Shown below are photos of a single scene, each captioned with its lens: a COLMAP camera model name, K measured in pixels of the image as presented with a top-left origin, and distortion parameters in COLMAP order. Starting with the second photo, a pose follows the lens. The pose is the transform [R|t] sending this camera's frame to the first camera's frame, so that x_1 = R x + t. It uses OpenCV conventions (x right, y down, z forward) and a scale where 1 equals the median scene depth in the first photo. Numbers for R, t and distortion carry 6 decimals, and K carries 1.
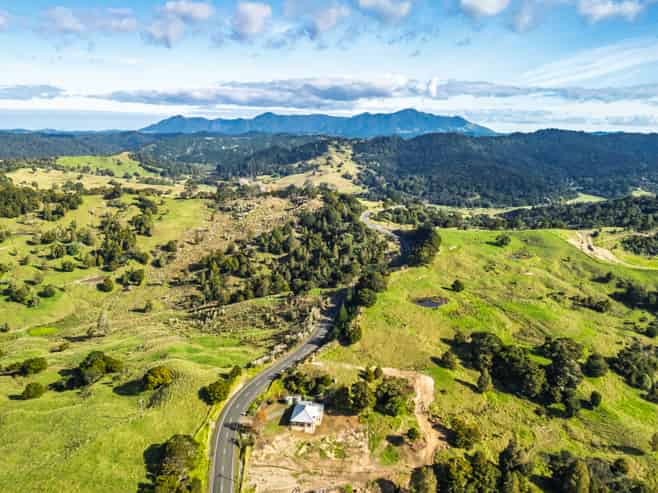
lens RADIAL K [[499.4, 0, 329.0], [0, 499.4, 246.5], [0, 0, 1]] dist [0.025748, -0.078698]
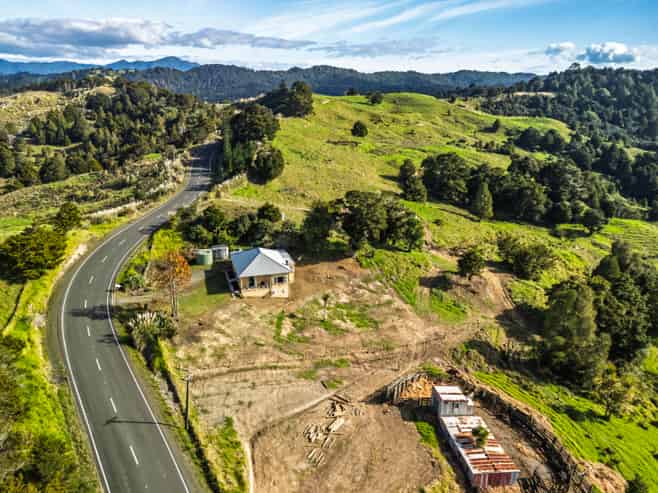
lens RADIAL K [[499.4, 0, 329.0], [0, 499.4, 246.5], [0, 0, 1]] dist [0.025748, -0.078698]
pose [[0.901888, -0.127618, 0.412689, -0.164107], [0.093503, 0.990388, 0.101923, 0.254824], [-0.421730, -0.053335, 0.905152, 0.511805]]
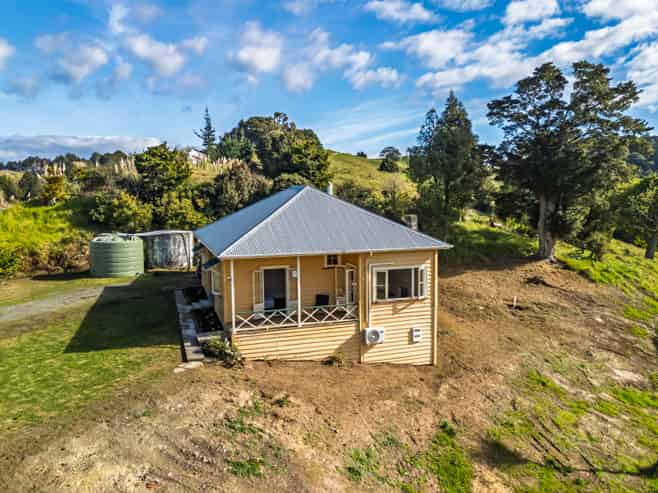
lens RADIAL K [[499.4, 0, 329.0], [0, 499.4, 246.5], [0, 0, 1]] dist [0.025748, -0.078698]
pose [[0.890302, -0.055803, 0.451939, -0.089590], [0.113154, 0.988445, -0.100862, 0.320405], [-0.441088, 0.140937, 0.886329, 0.816623]]
